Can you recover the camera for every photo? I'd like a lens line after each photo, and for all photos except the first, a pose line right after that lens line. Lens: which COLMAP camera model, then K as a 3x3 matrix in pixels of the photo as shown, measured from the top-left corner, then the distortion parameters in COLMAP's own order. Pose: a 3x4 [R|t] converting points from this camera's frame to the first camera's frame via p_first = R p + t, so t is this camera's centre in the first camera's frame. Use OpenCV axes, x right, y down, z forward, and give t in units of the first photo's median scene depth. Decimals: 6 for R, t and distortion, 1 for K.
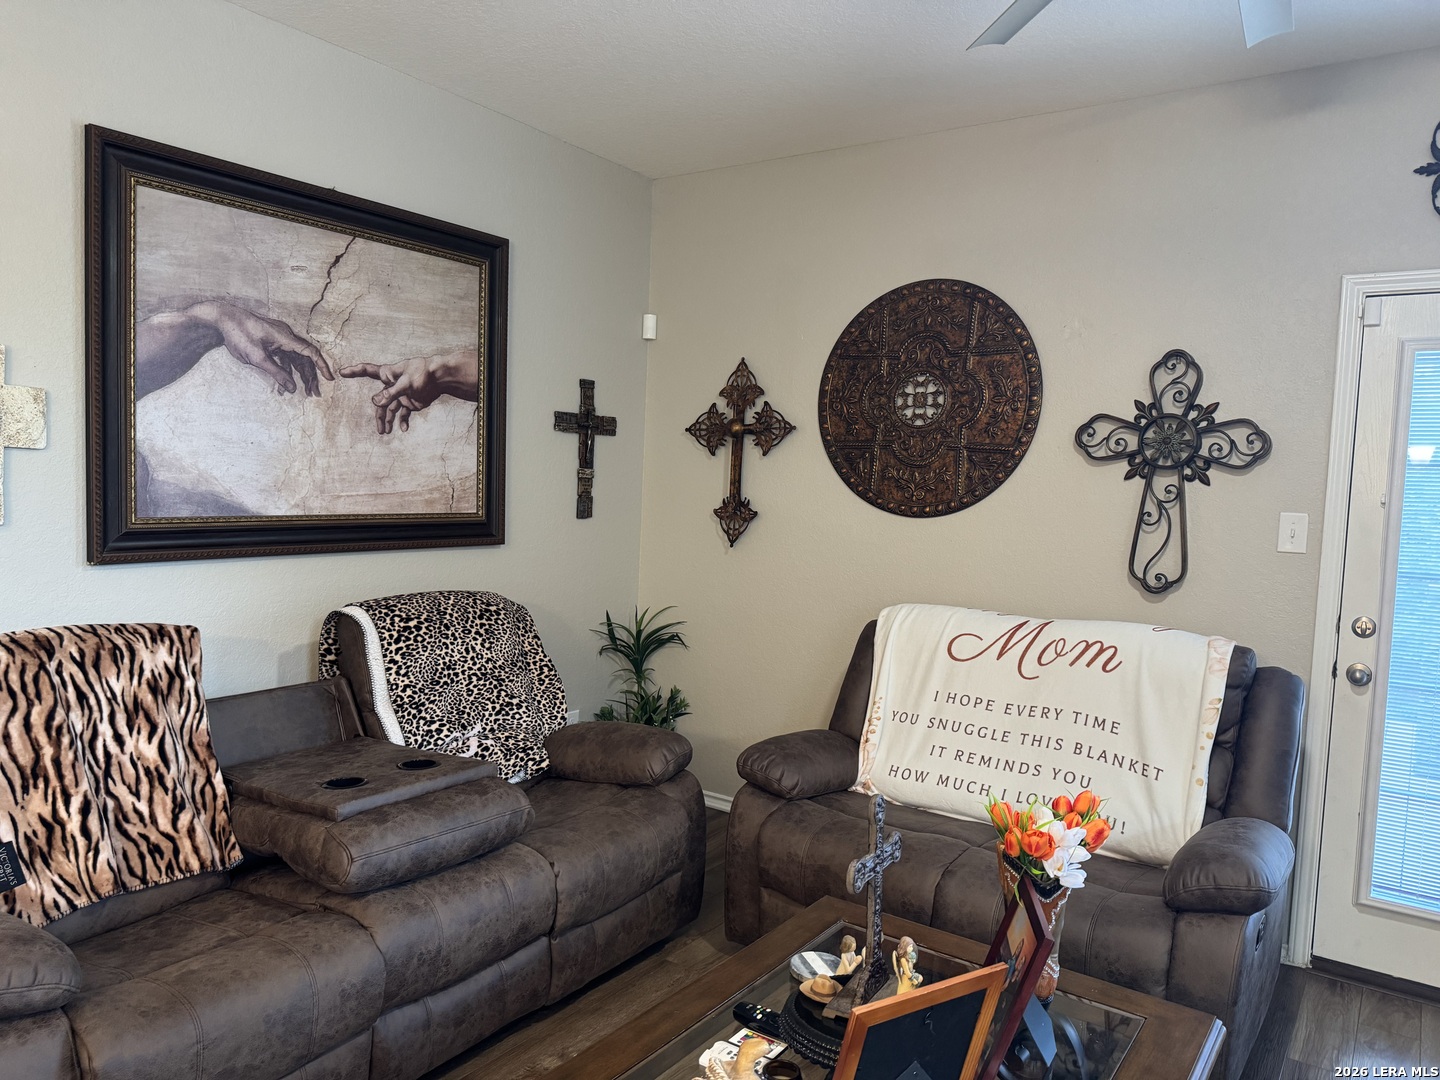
lens RADIAL K [[1002.2, 0, 720.0], [0, 1002.2, 540.0], [0, 0, 1]] dist [0.069574, -0.112156]
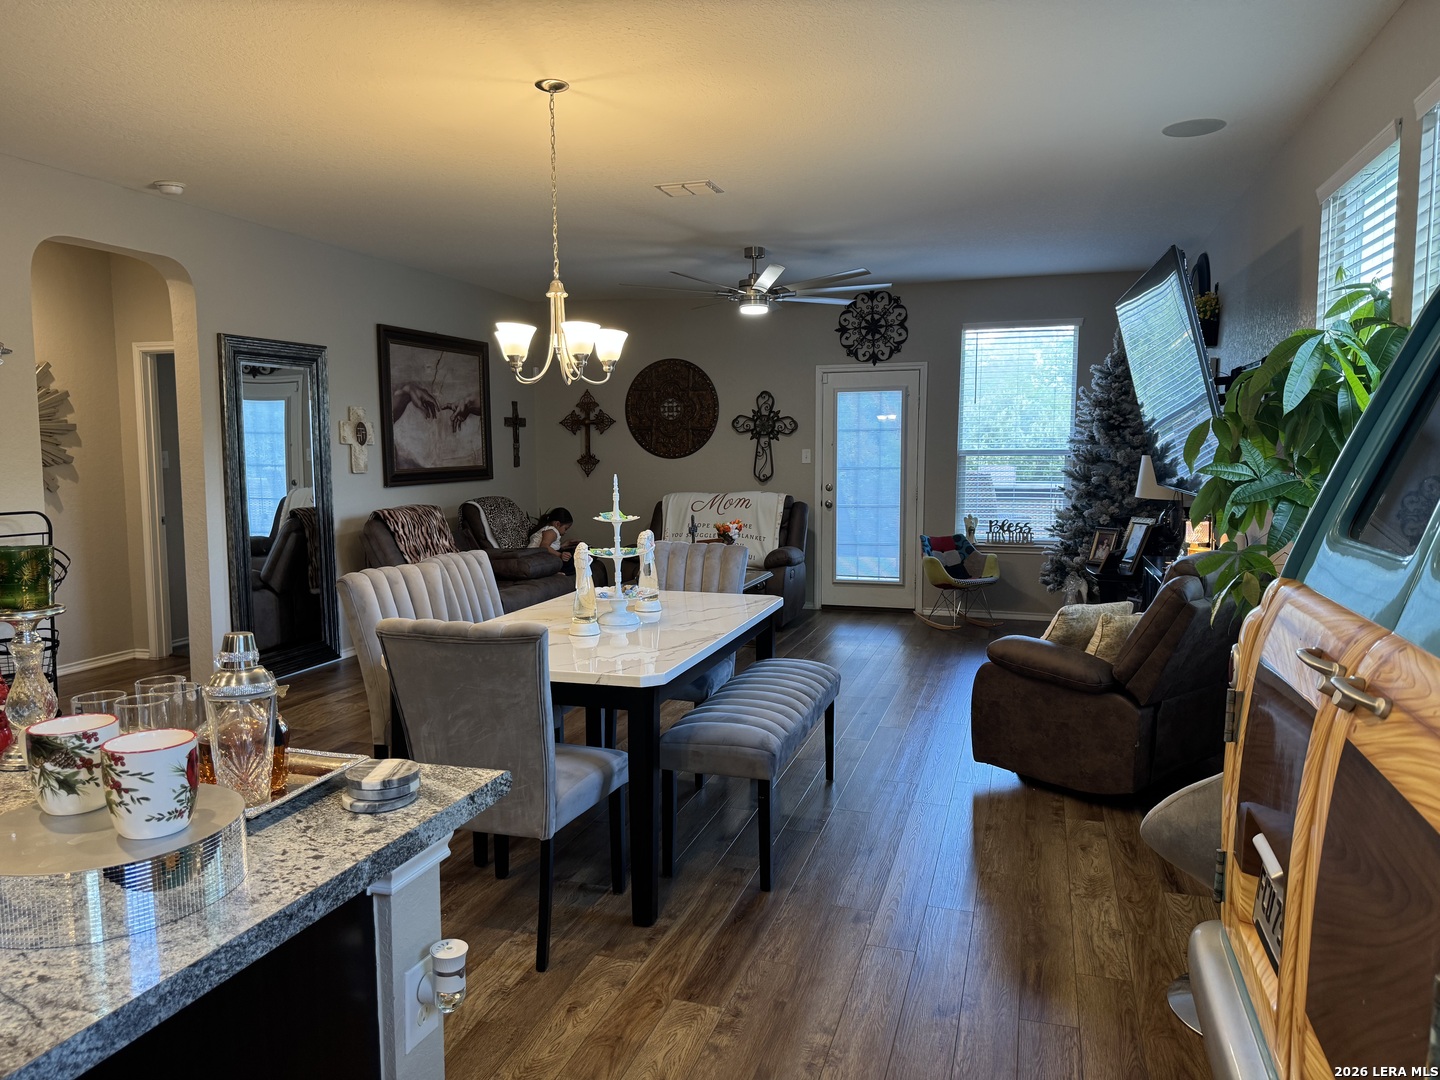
lens RADIAL K [[1002.2, 0, 720.0], [0, 1002.2, 540.0], [0, 0, 1]] dist [0.069574, -0.112156]
pose [[0.950064, -0.071378, 0.303784, -0.494525], [0.059426, 0.997058, 0.048422, 0.070884], [-0.306346, -0.027952, 0.951510, -1.490170]]
